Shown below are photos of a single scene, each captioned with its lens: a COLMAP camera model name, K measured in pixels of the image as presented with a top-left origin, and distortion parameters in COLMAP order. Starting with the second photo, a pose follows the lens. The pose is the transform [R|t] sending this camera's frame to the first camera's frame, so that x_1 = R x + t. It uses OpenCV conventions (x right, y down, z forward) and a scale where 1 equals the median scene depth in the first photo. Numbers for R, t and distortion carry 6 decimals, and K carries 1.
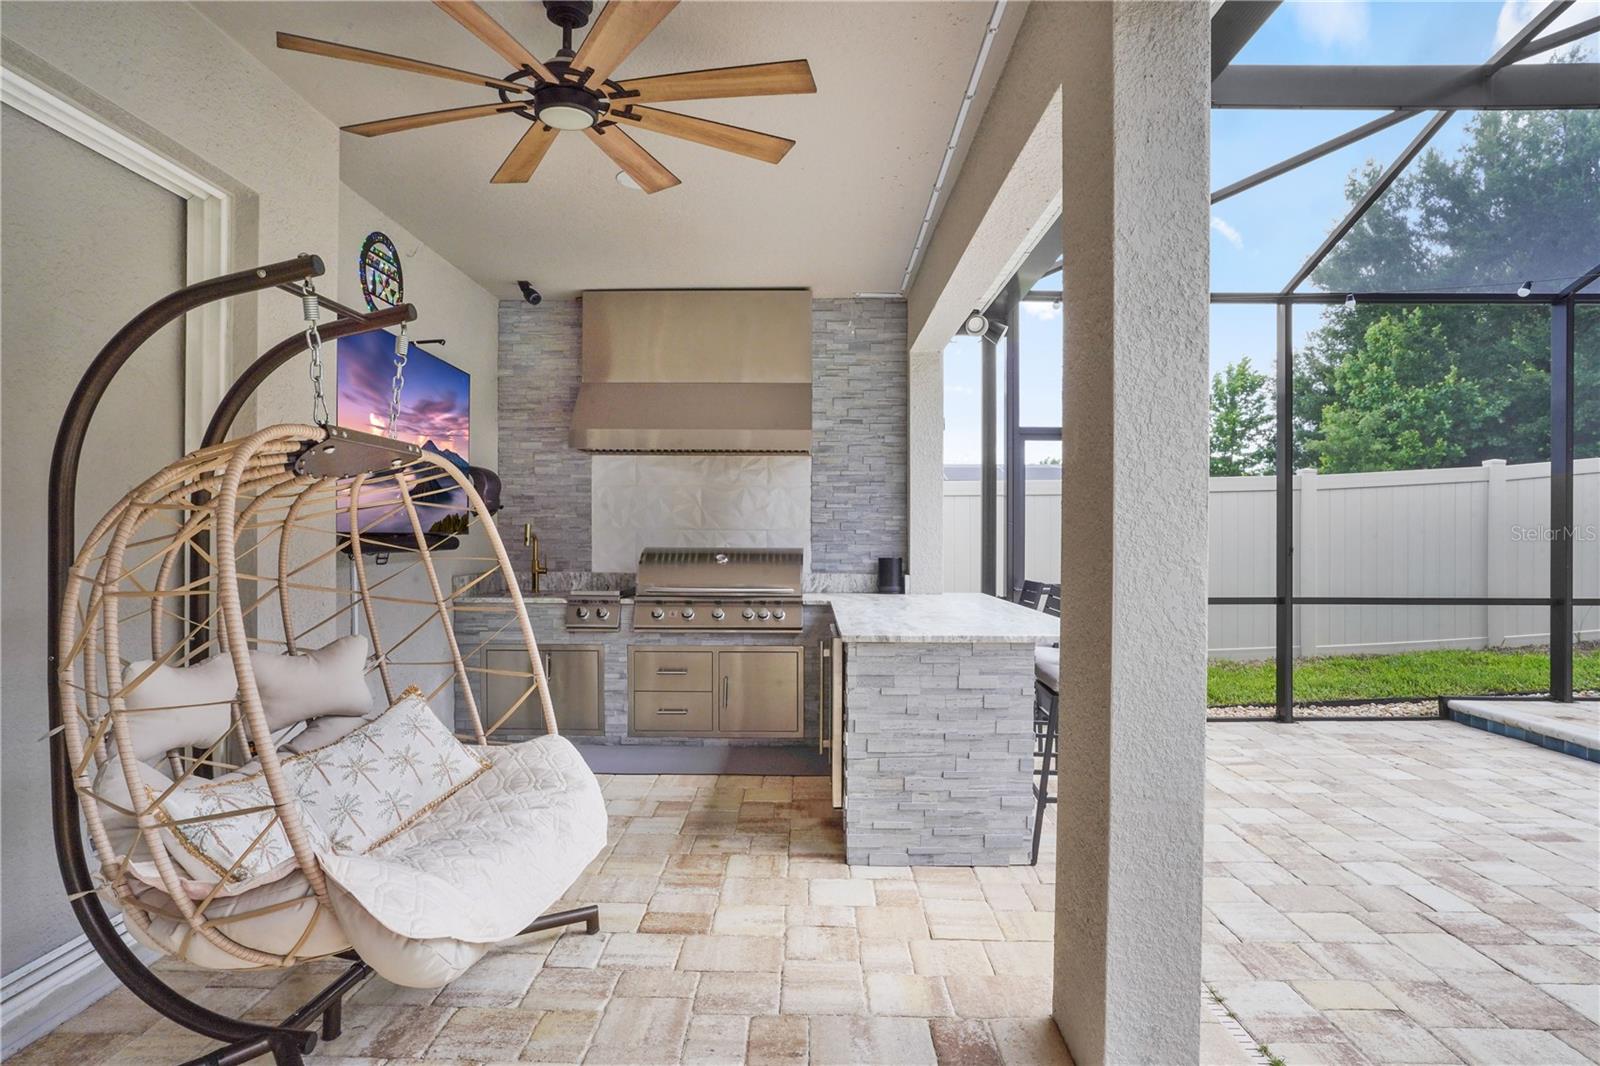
lens RADIAL K [[888.4, 0, 799.7], [0, 888.4, 538.1], [0, 0, 1]] dist [-0.011960, 0.001953]
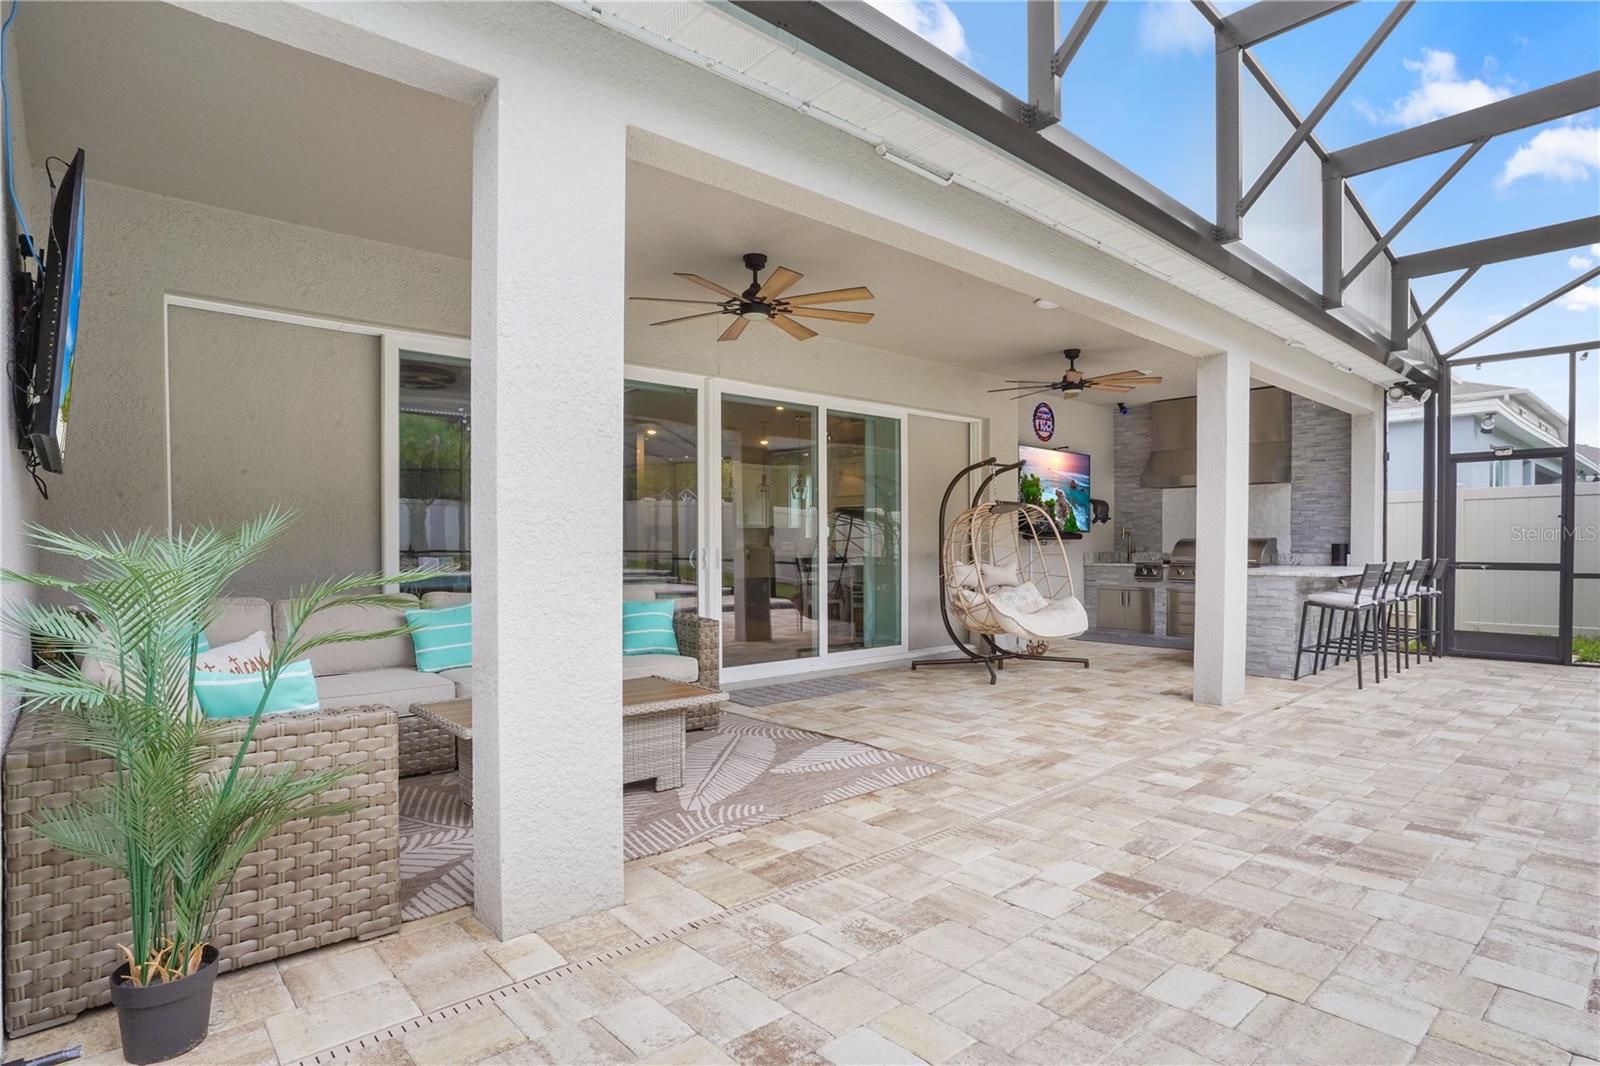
lens RADIAL K [[845.4, 0, 807.2], [0, 845.4, 549.2], [0, 0, 1]] dist [0.001148, 0.004408]
pose [[0.679824, 0.002107, -0.733372, 0.732485], [0.001674, 0.999989, 0.004424, 0.029833], [0.733374, -0.004235, 0.679813, -0.964637]]
